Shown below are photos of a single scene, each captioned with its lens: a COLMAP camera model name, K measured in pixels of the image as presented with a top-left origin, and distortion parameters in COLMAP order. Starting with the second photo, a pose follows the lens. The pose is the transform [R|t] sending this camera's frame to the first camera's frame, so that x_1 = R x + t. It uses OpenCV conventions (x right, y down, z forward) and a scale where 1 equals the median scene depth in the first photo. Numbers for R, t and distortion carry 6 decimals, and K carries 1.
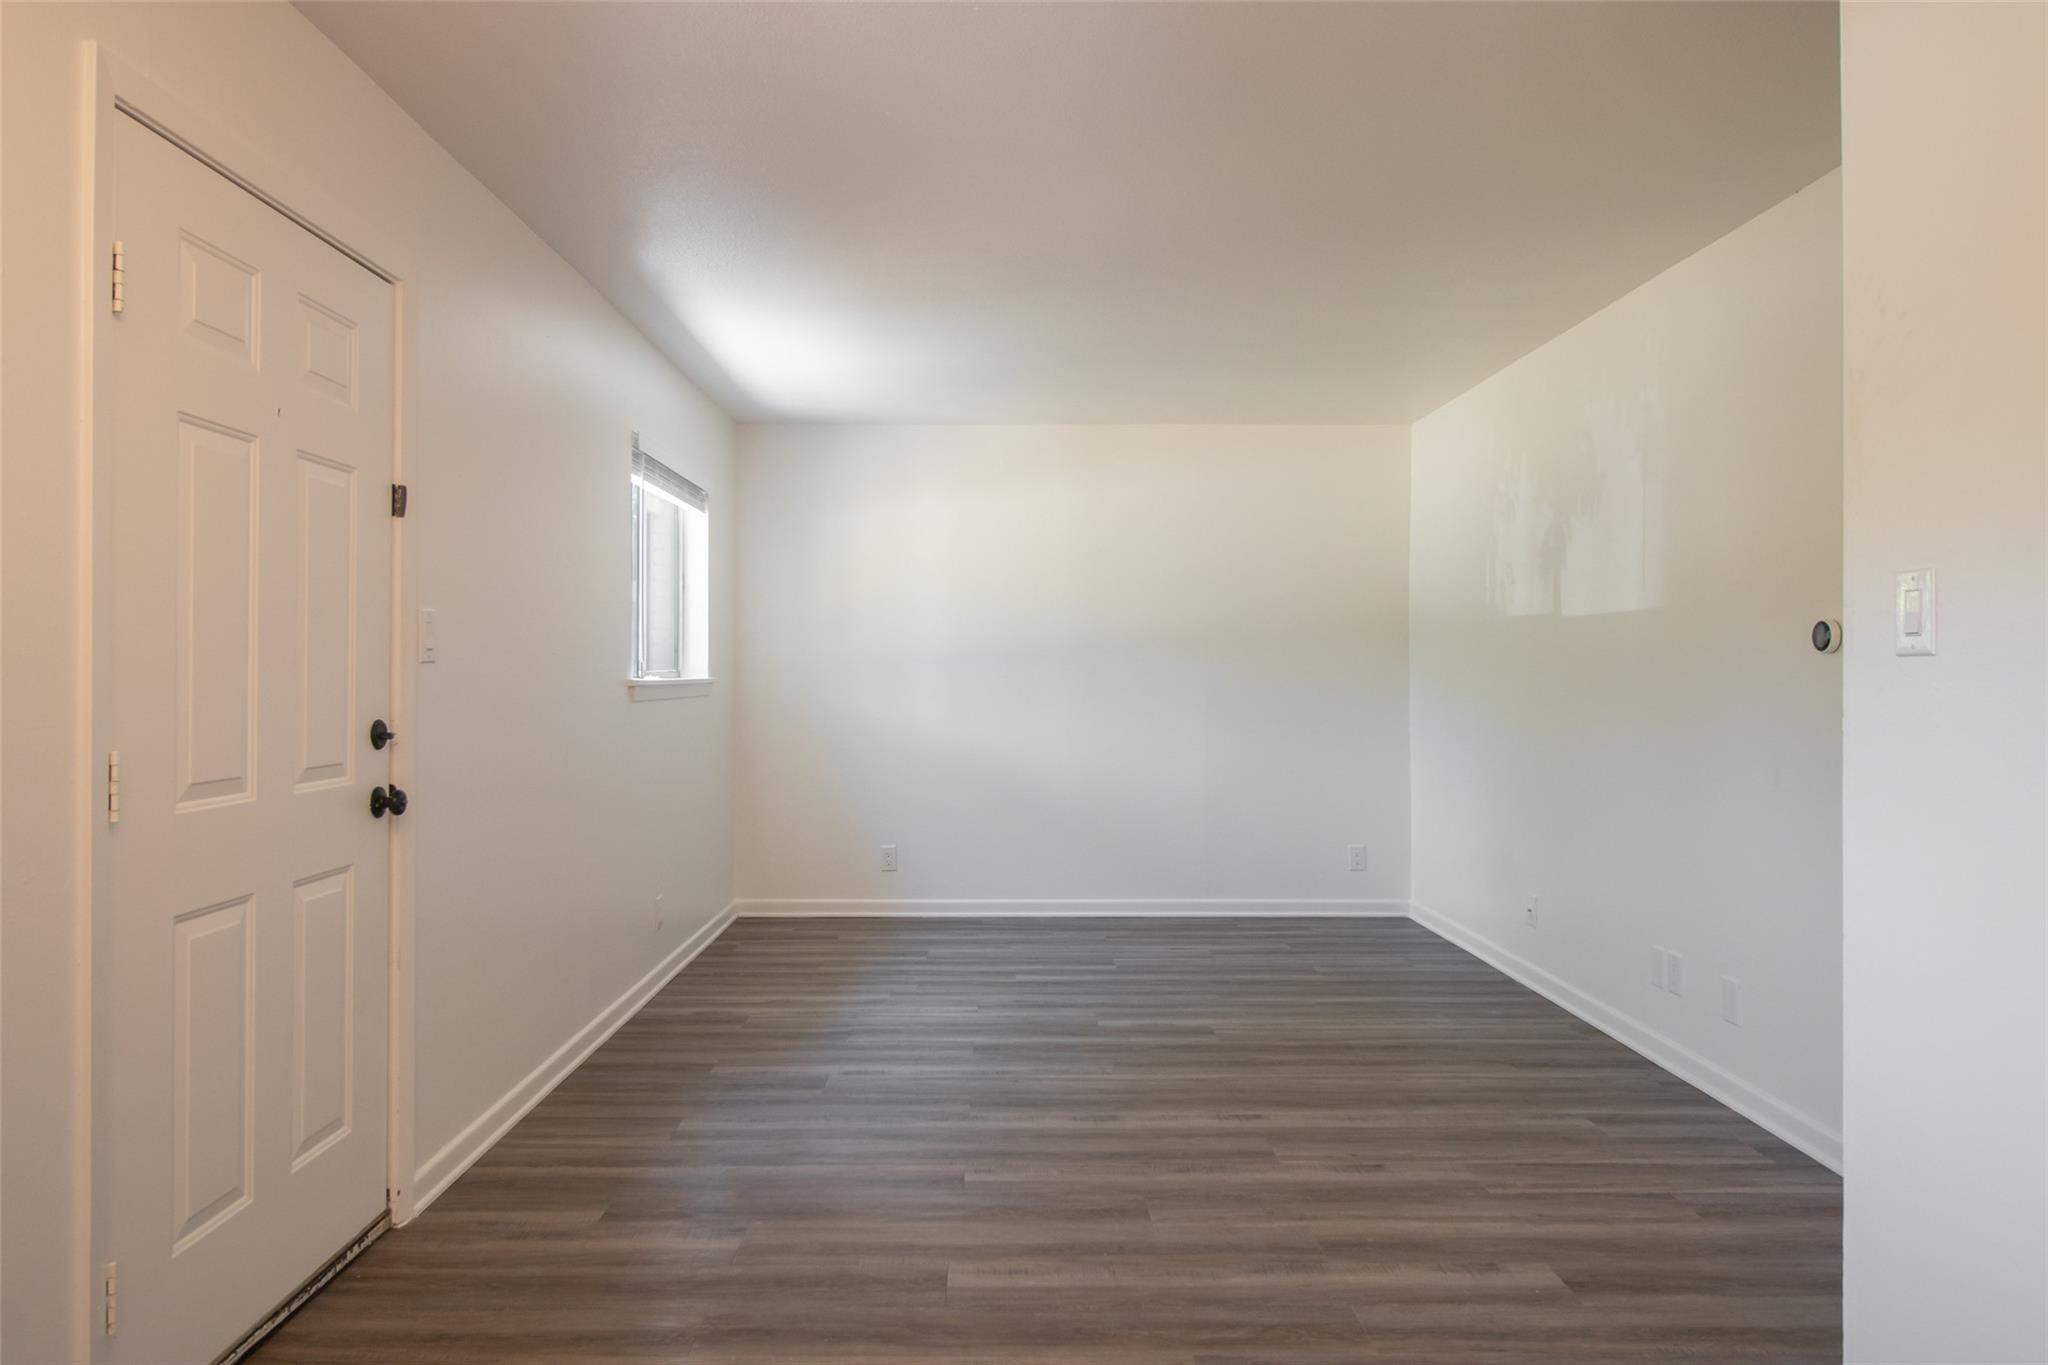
lens RADIAL K [[1327.8, 0, 1025.6], [0, 1327.8, 673.8], [0, 0, 1]] dist [0.008571, 0.000281]
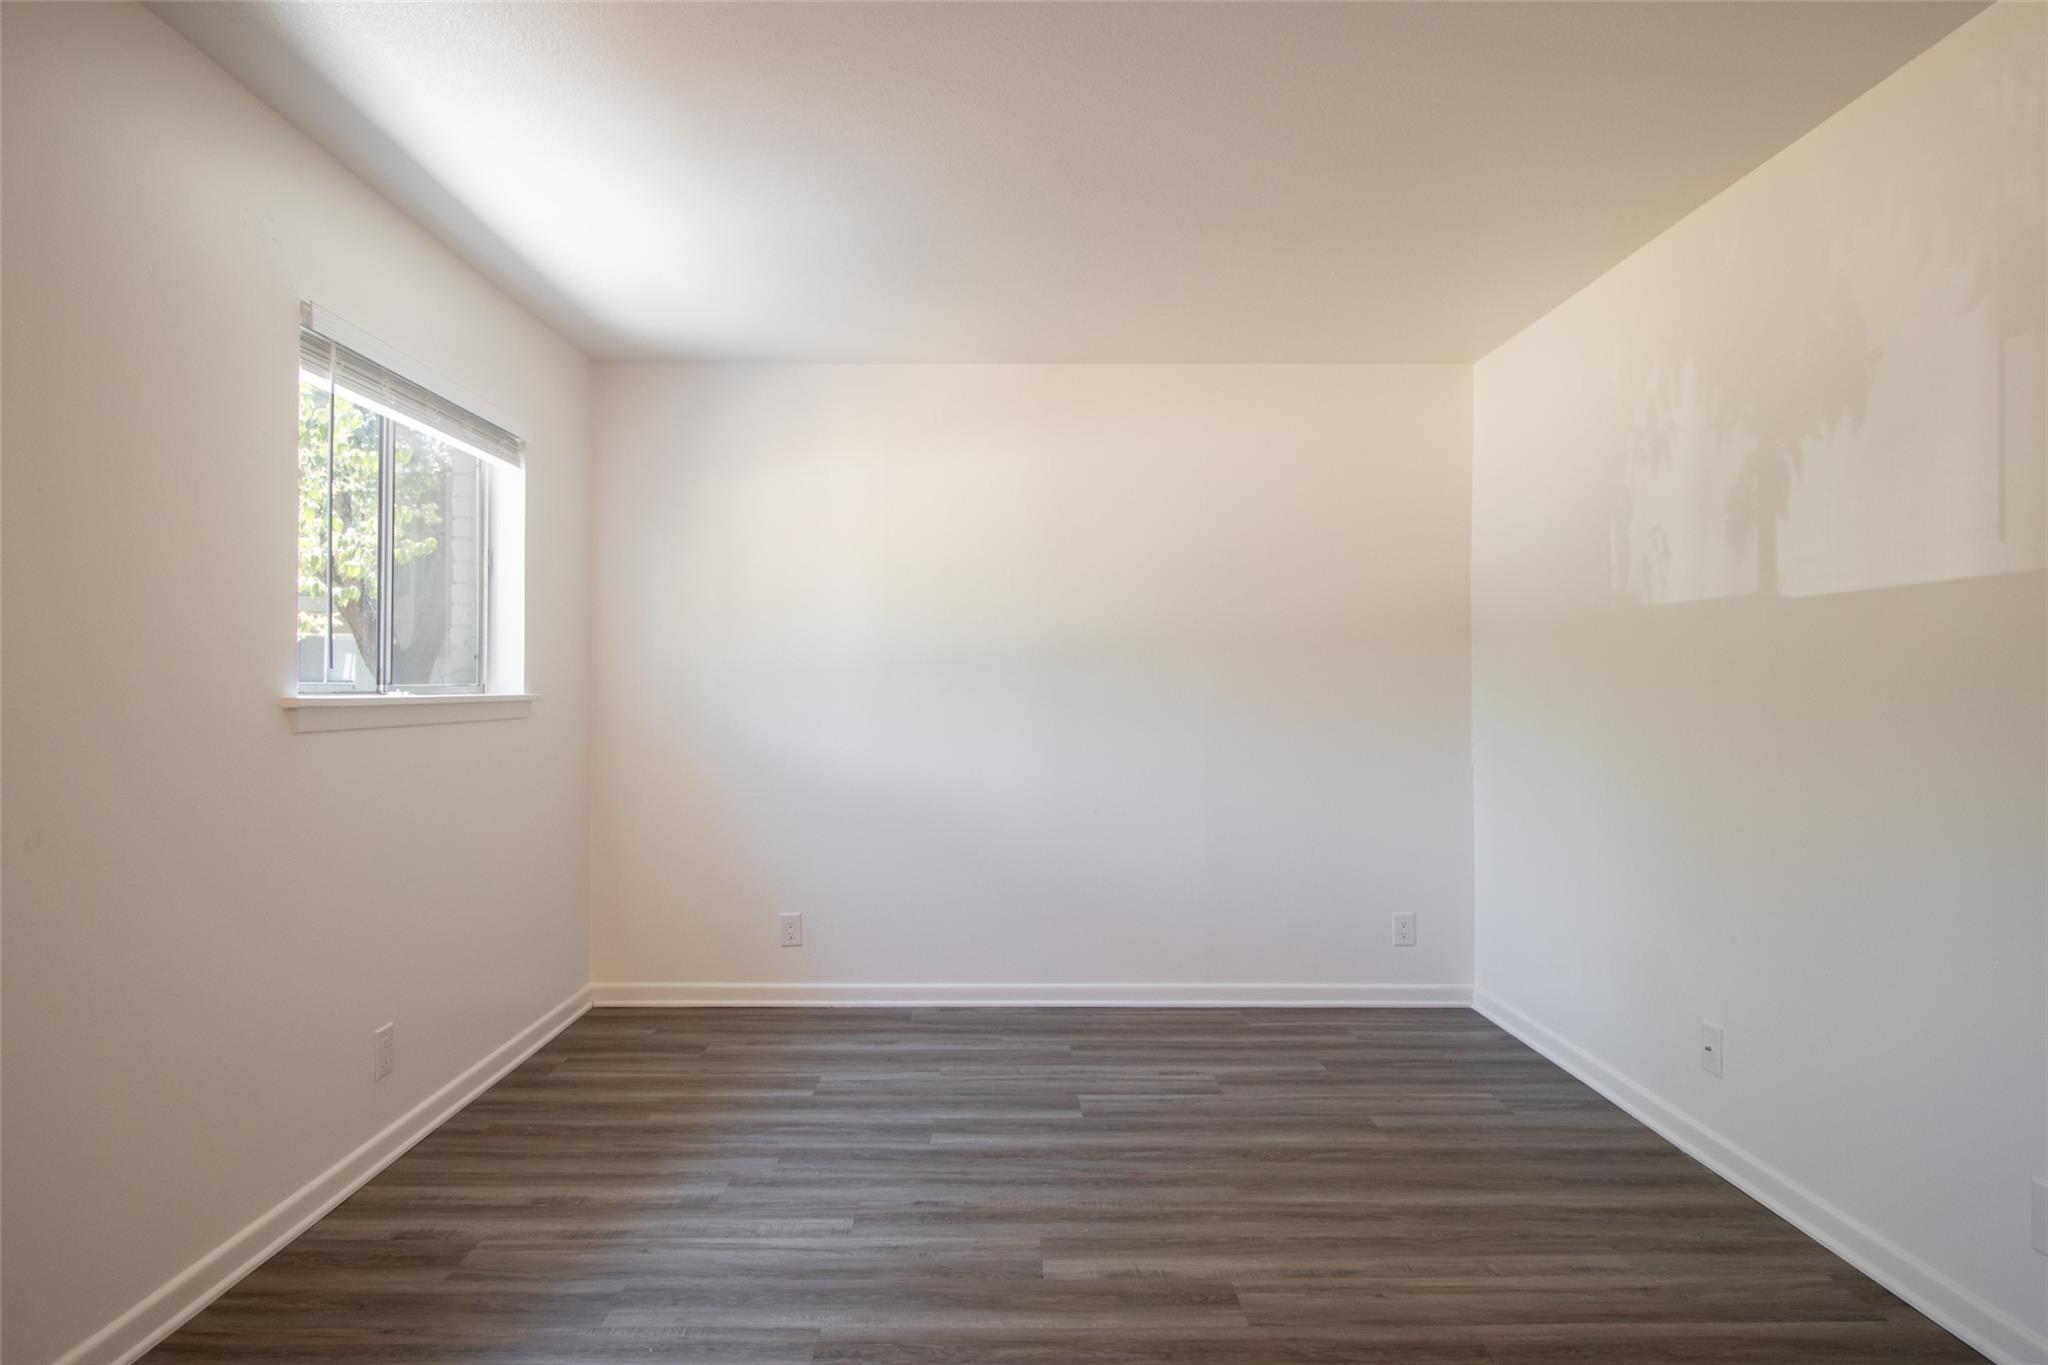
lens RADIAL K [[1094.1, 0, 1024.0], [0, 1094.1, 682.1], [0, 0, 1]] dist [-0.006775, -0.000201]
pose [[0.999948, 0.000248, -0.010157, 0.043680], [-0.000311, 0.999981, -0.006173, 0.000201], [0.010155, 0.006176, 0.999929, 0.429776]]
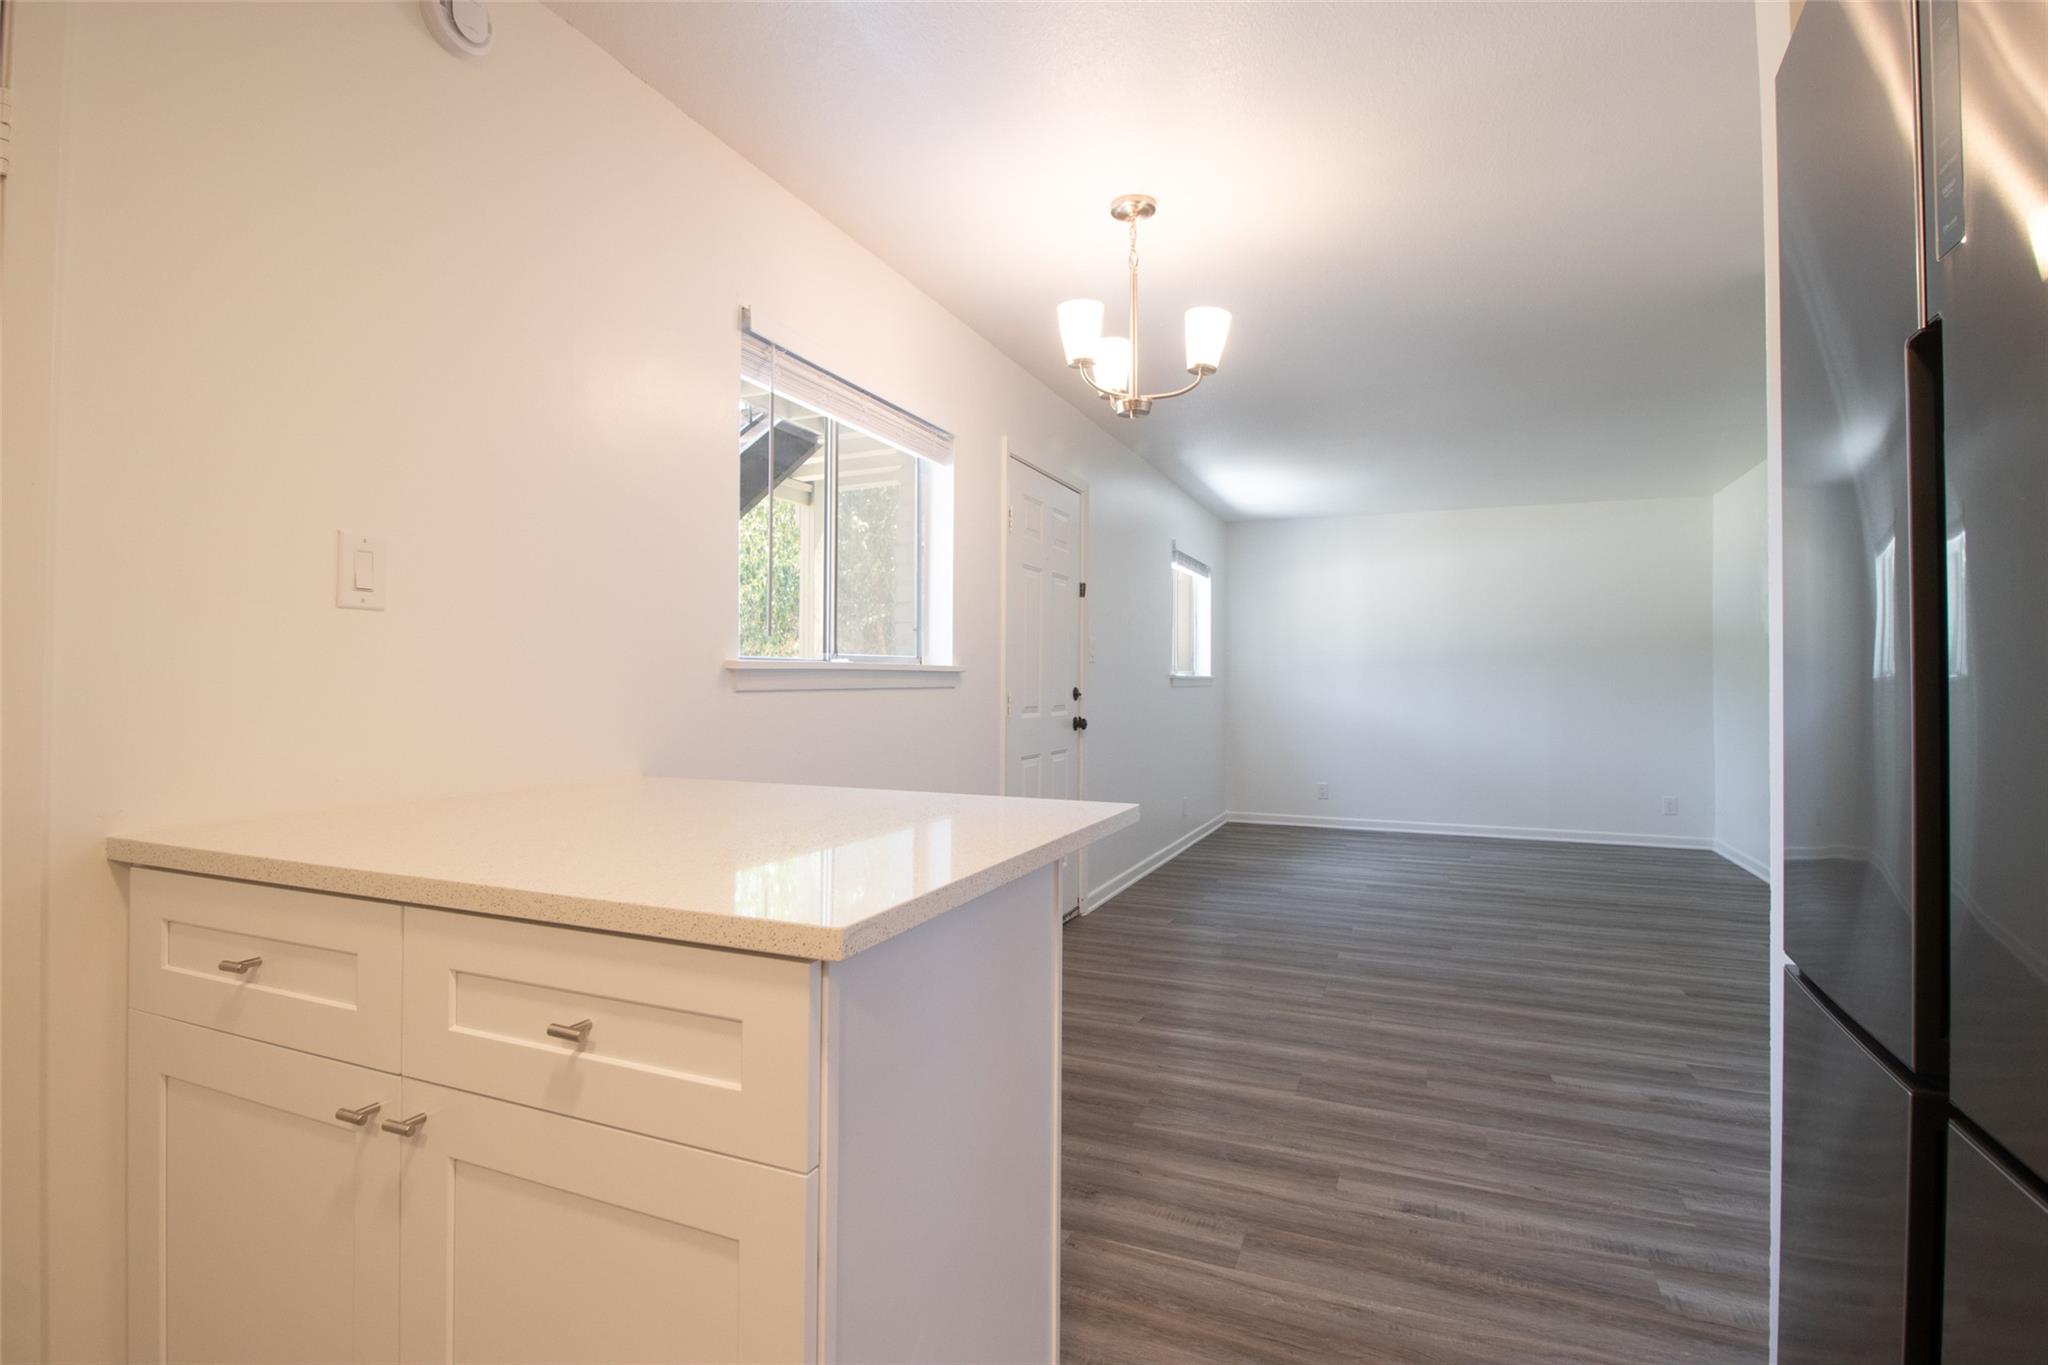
lens RADIAL K [[1055.5, 0, 975.5], [0, 1055.5, 658.7], [0, 0, 1]] dist [-0.011540, -0.002572]
pose [[0.906158, -0.005076, -0.422909, 0.063270], [-0.005587, 0.999697, -0.023970, 0.015839], [0.422903, 0.024083, 0.905855, -0.372407]]
